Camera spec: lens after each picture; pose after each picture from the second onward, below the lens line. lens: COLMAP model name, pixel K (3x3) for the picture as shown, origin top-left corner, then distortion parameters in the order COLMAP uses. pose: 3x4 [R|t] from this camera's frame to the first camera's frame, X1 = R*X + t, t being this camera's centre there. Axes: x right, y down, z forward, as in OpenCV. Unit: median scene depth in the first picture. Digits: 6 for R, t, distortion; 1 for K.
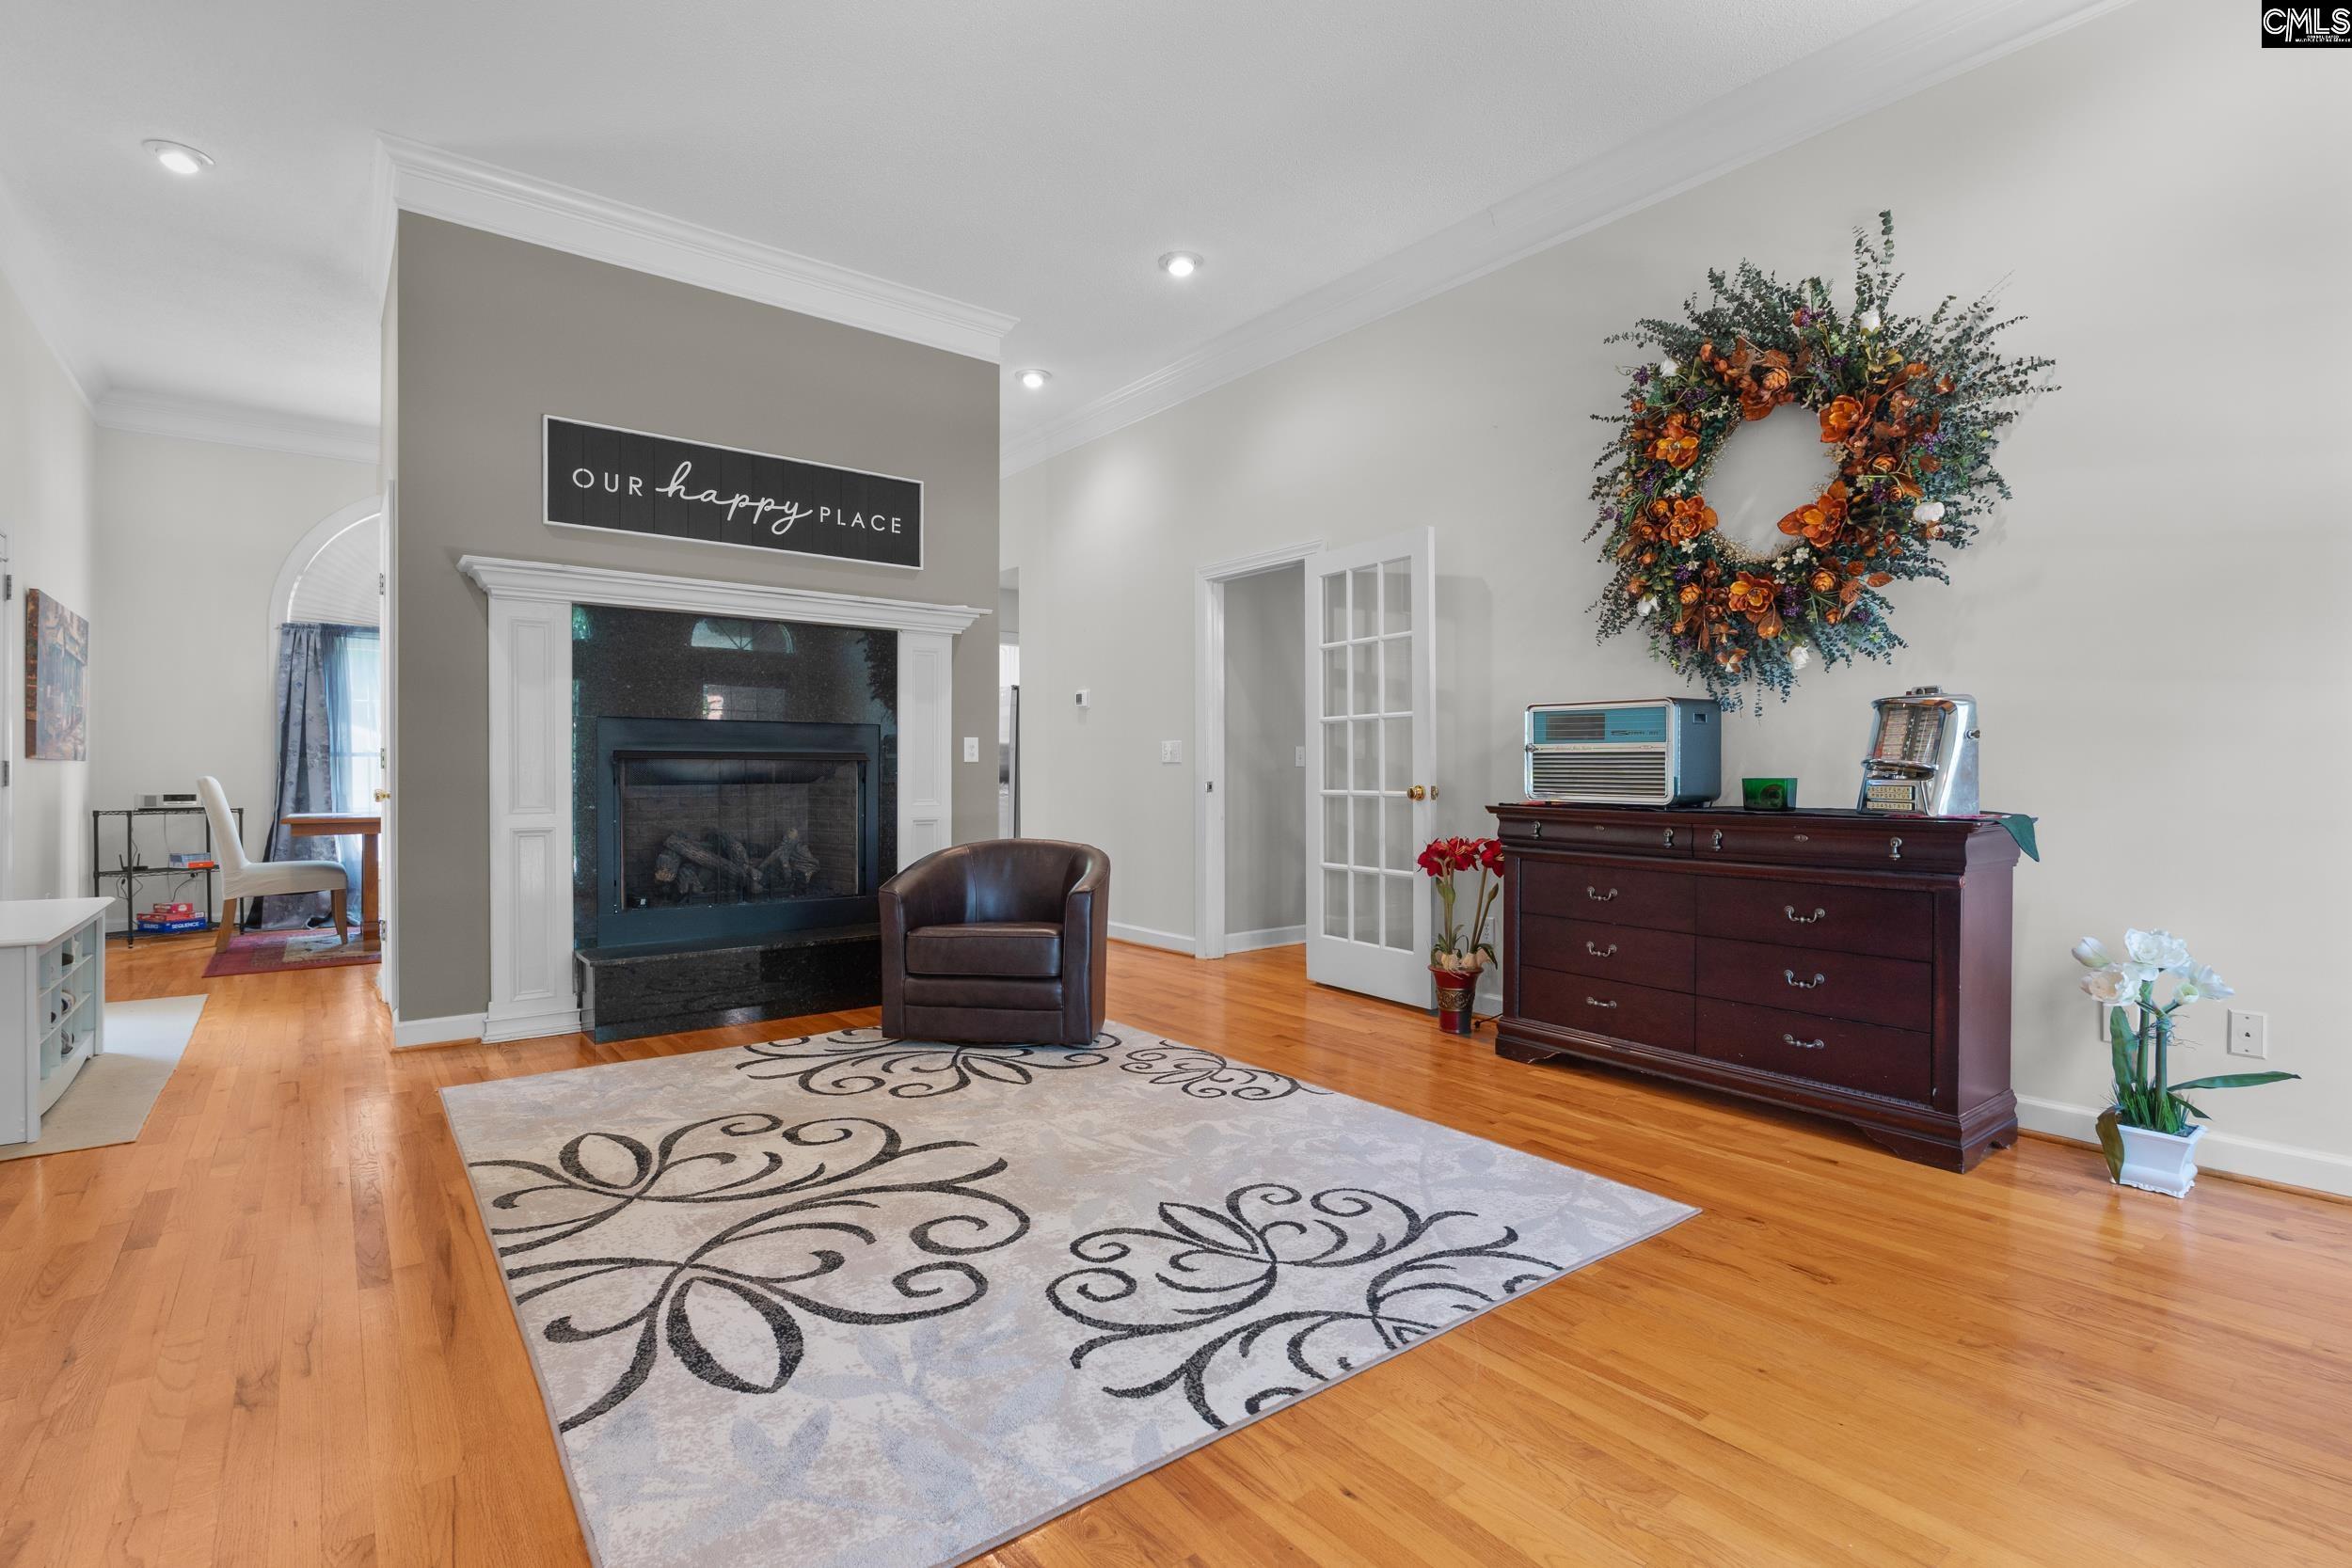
lens RADIAL K [[1077.0, 0, 1166.6], [0, 1077.0, 781.5], [0, 0, 1]] dist [-0.013142, 0.000138]
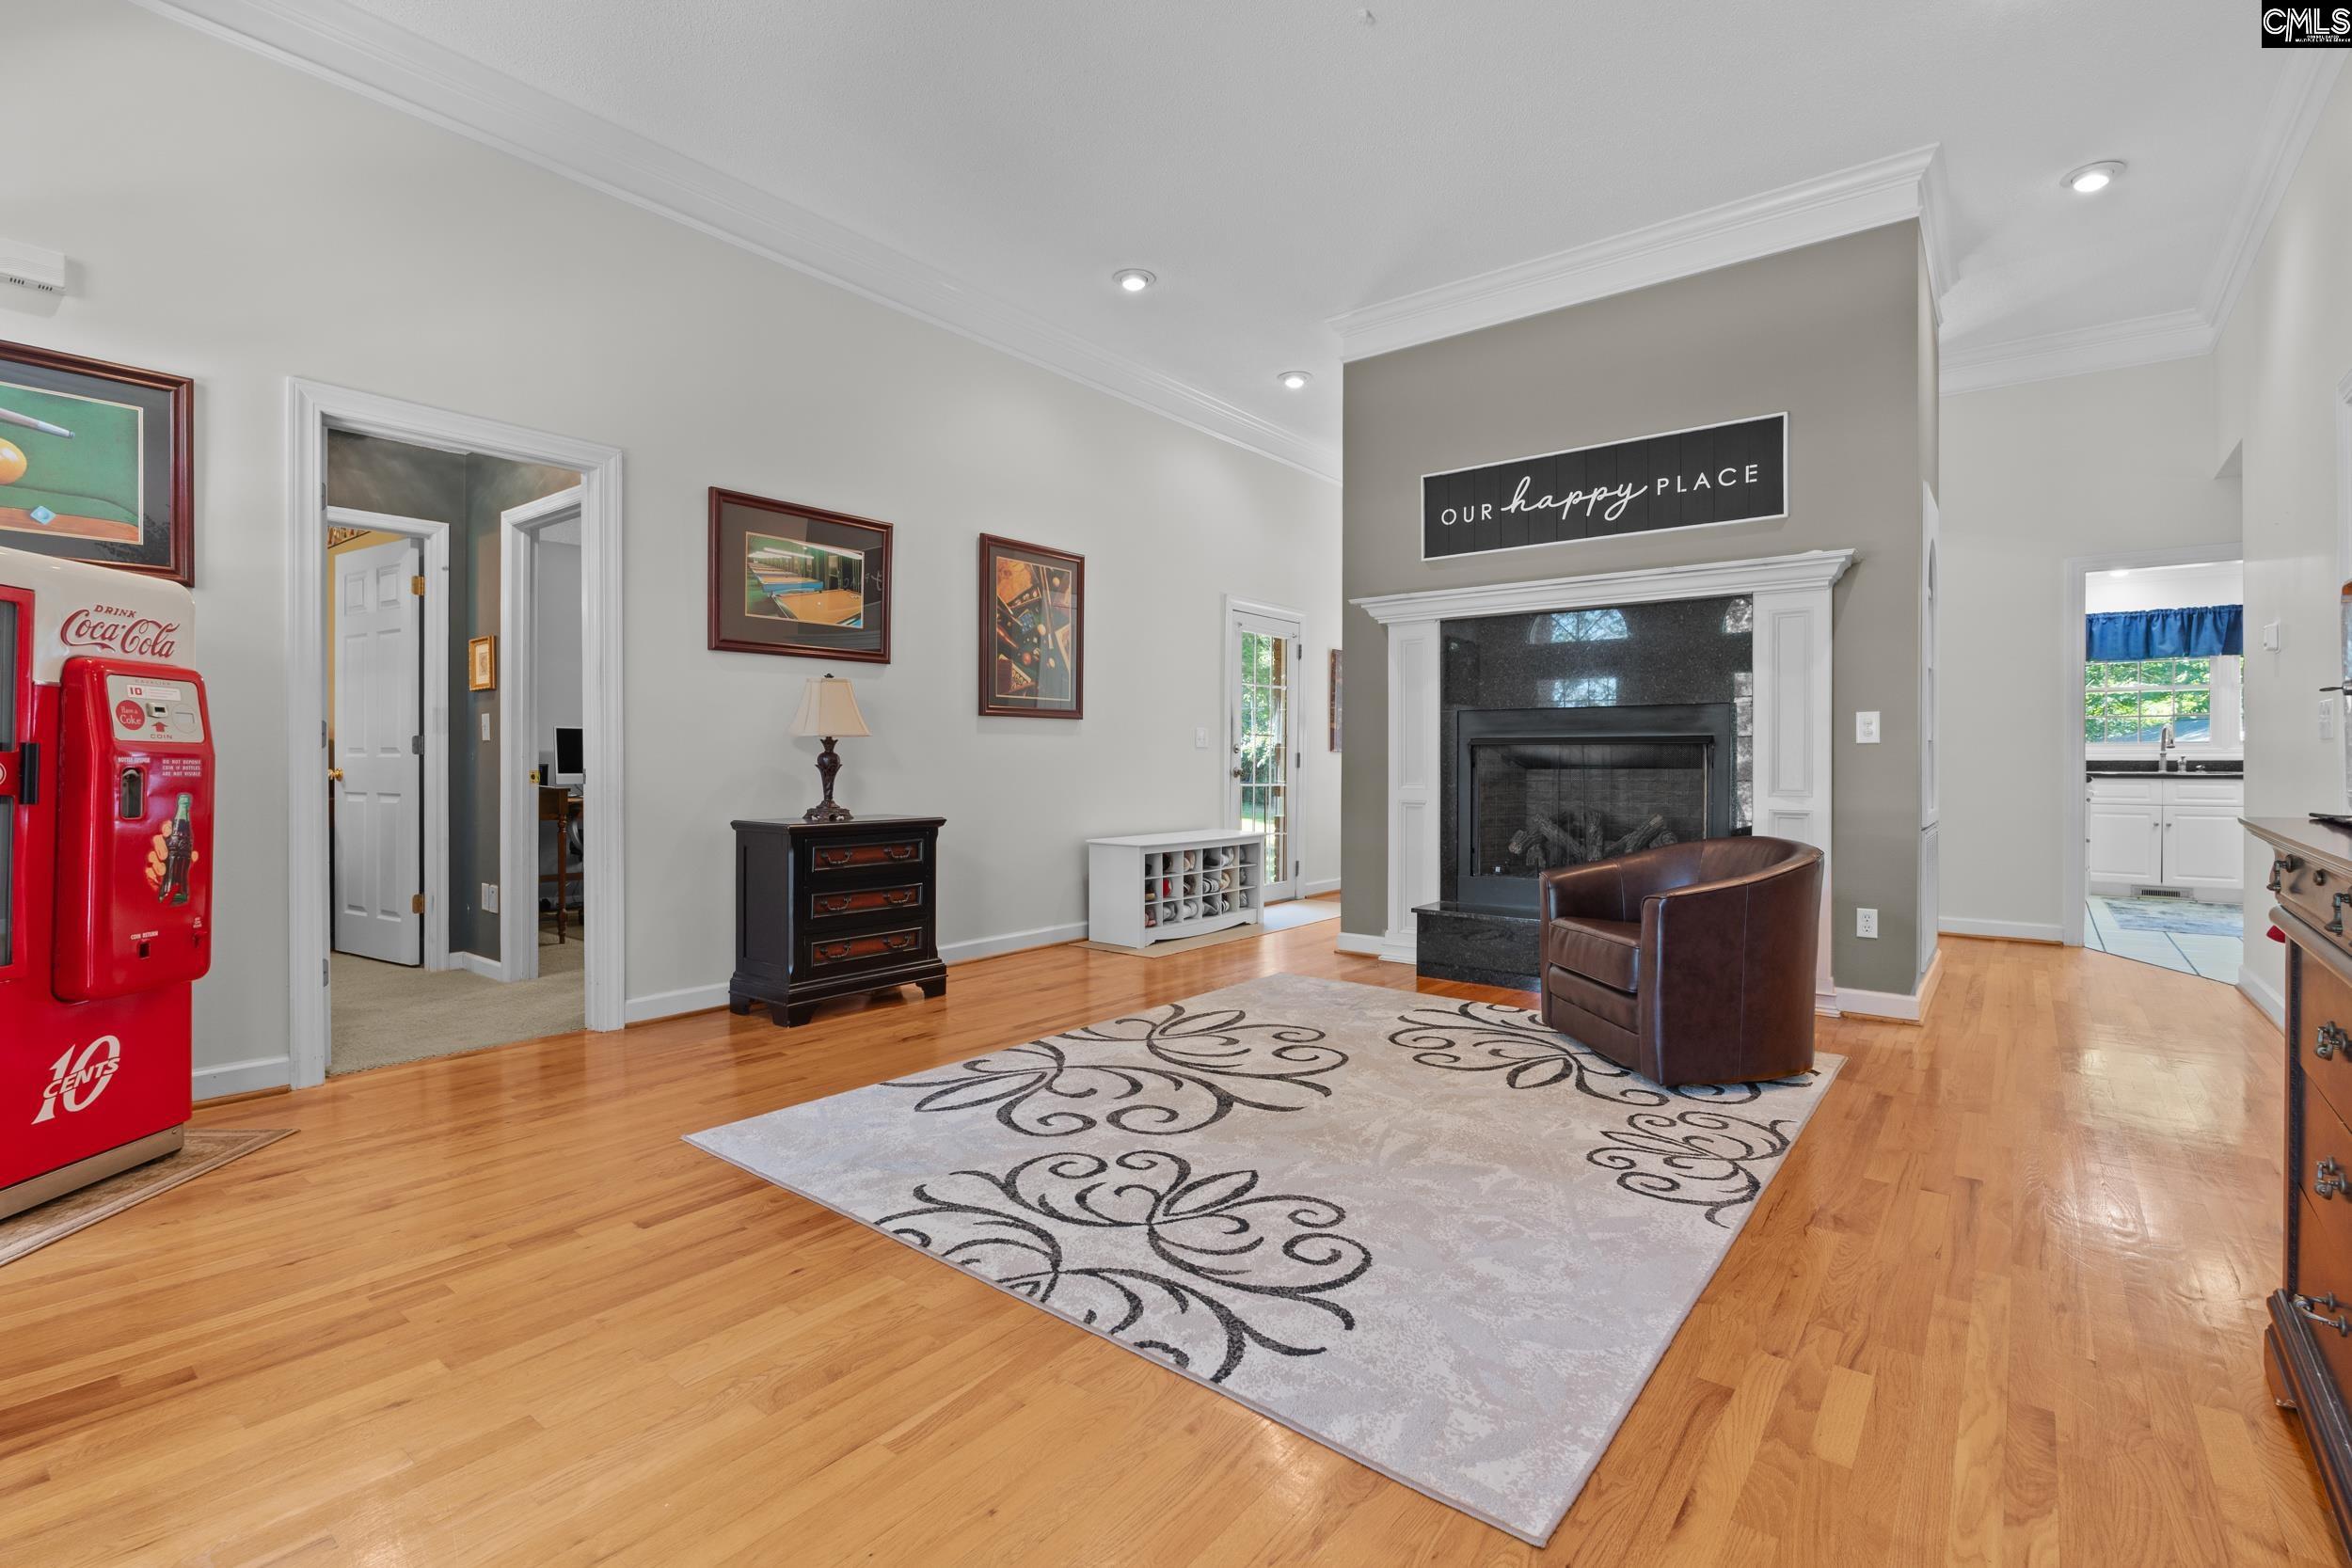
lens RADIAL K [[1077.0, 0, 1177.5], [0, 1077.0, 770.6], [0, 0, 1]] dist [-0.013142, 0.000138]
pose [[0.240178, 0.006431, -0.970708, 0.913245], [-0.009854, 0.999943, 0.004187, 0.007569], [0.970679, 0.008560, 0.240228, 0.642679]]
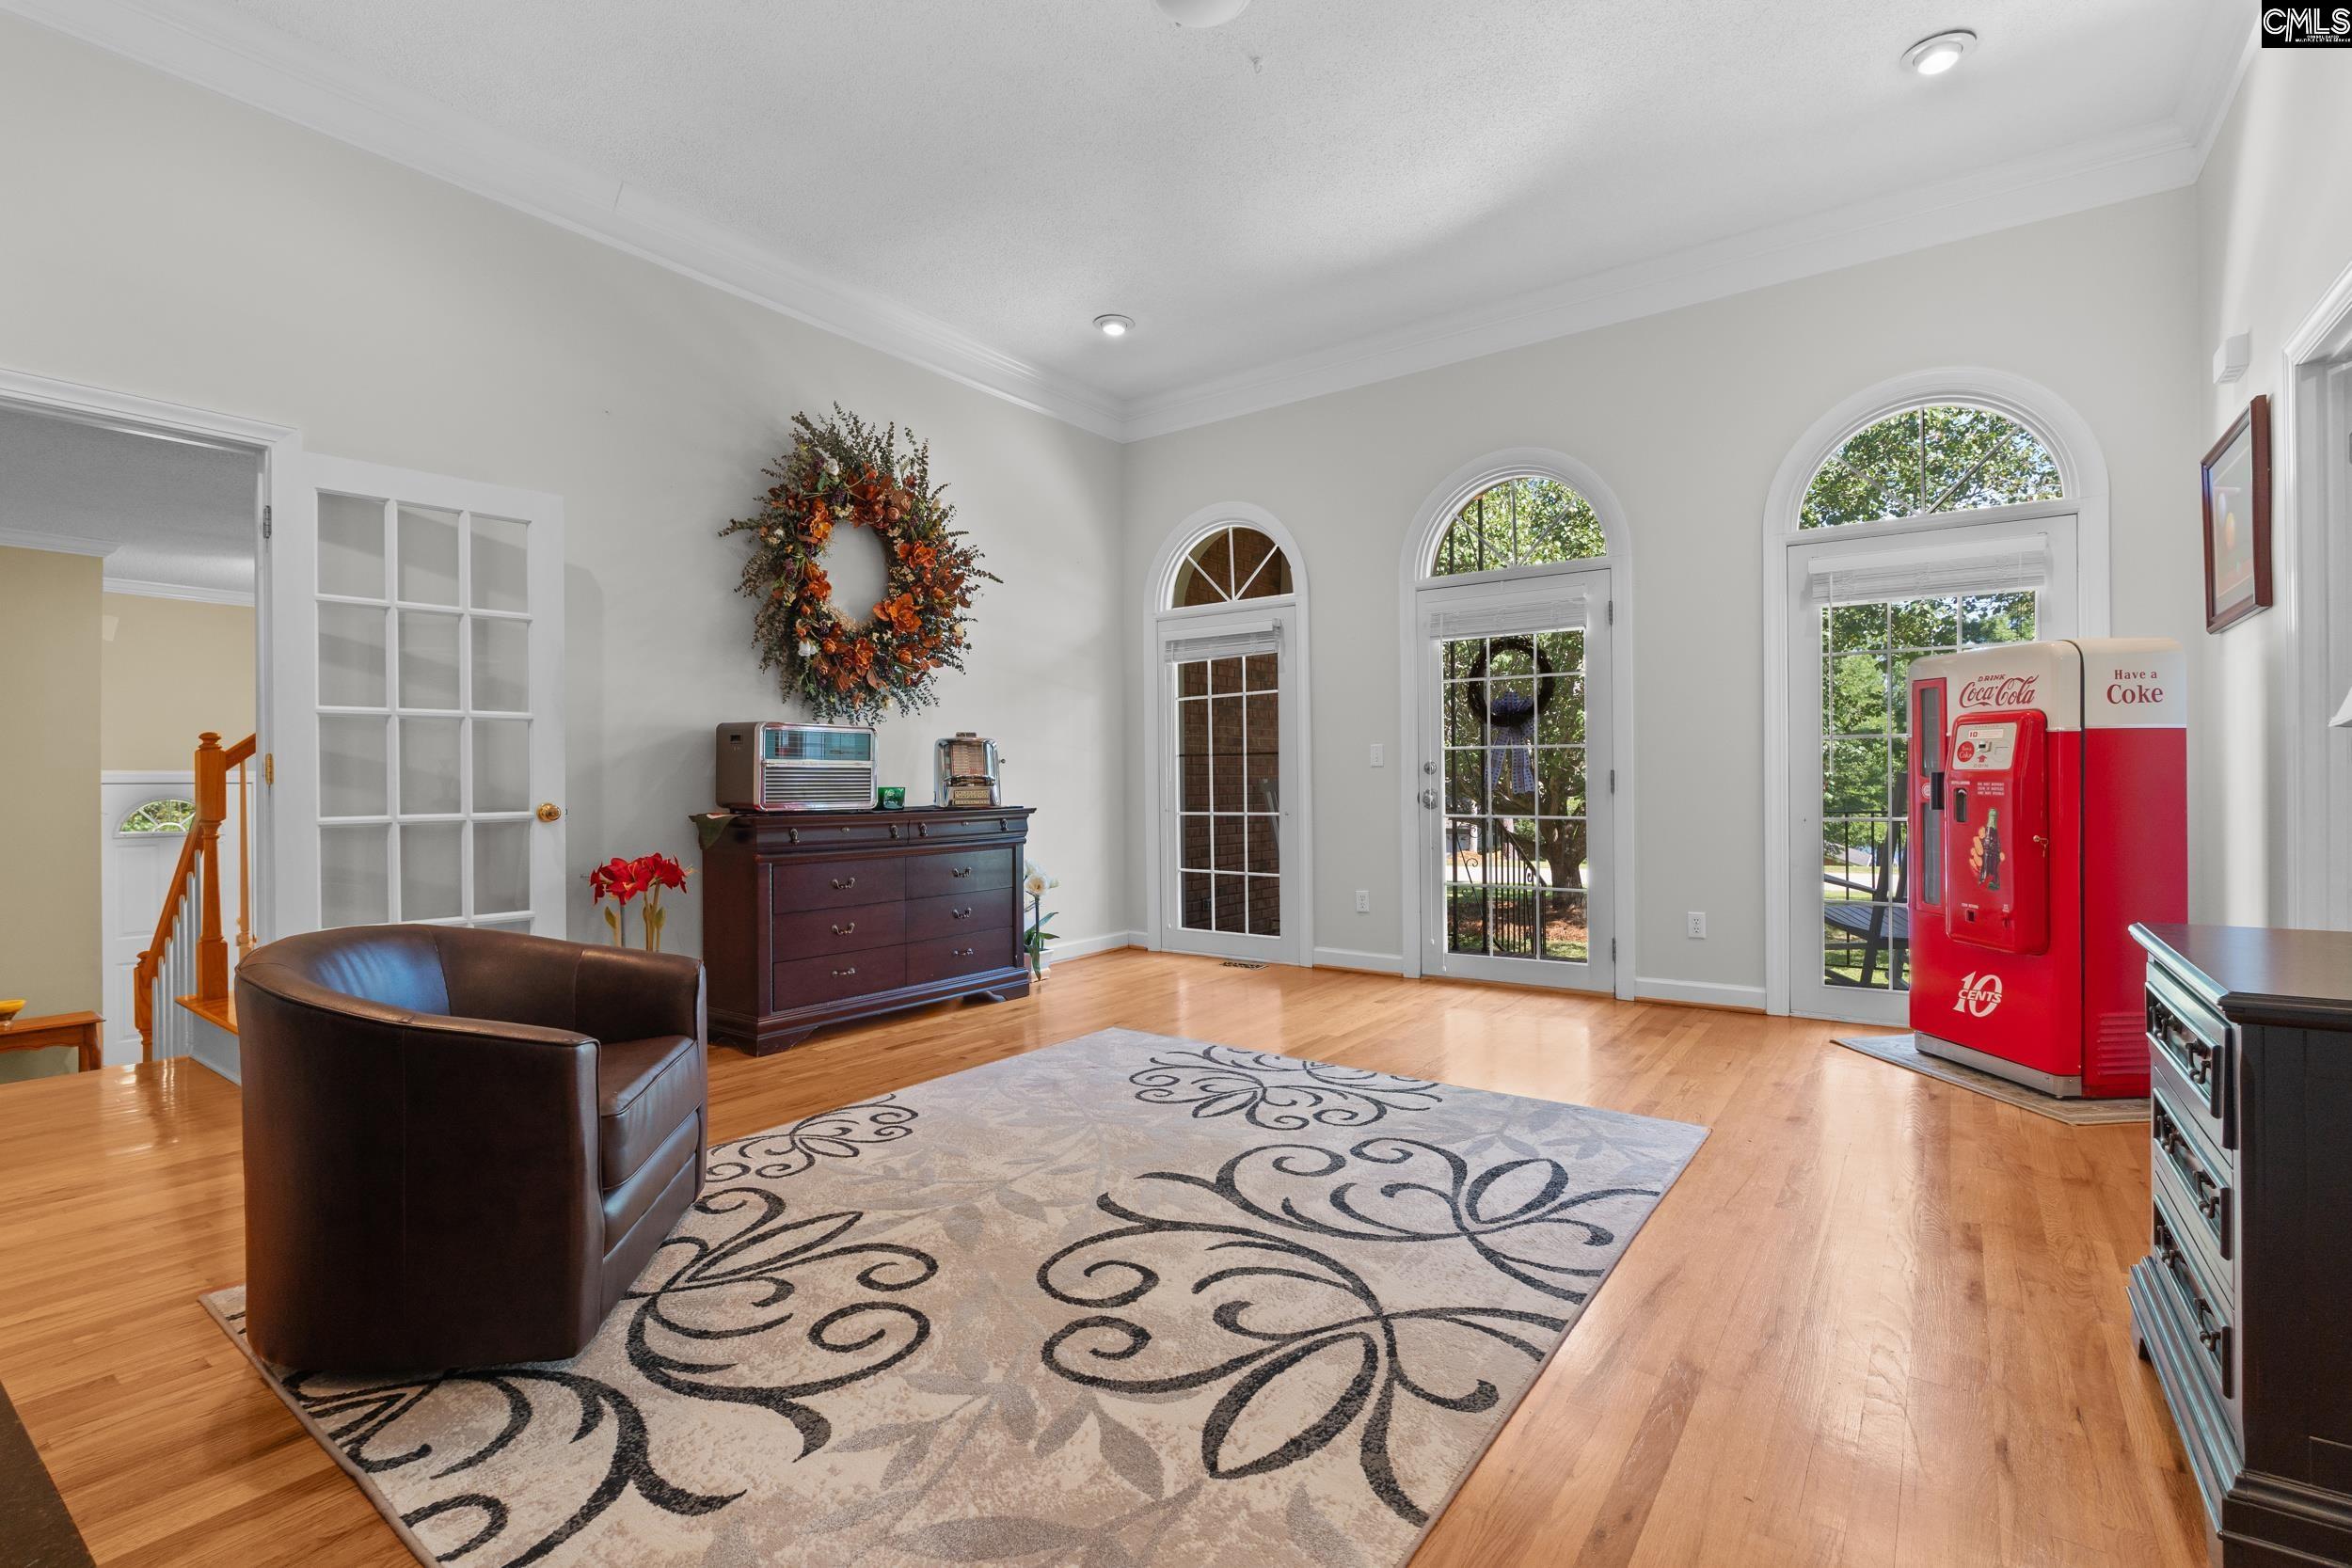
lens RADIAL K [[1077.0, 0, 1162.8], [0, 1077.0, 776.2], [0, 0, 1]] dist [-0.013142, 0.000138]
pose [[-0.265776, 0.001975, 0.964033, -1.163875], [0.018887, 0.999817, 0.003158, -0.019278], [-0.963850, 0.019047, -0.265765, 1.294540]]
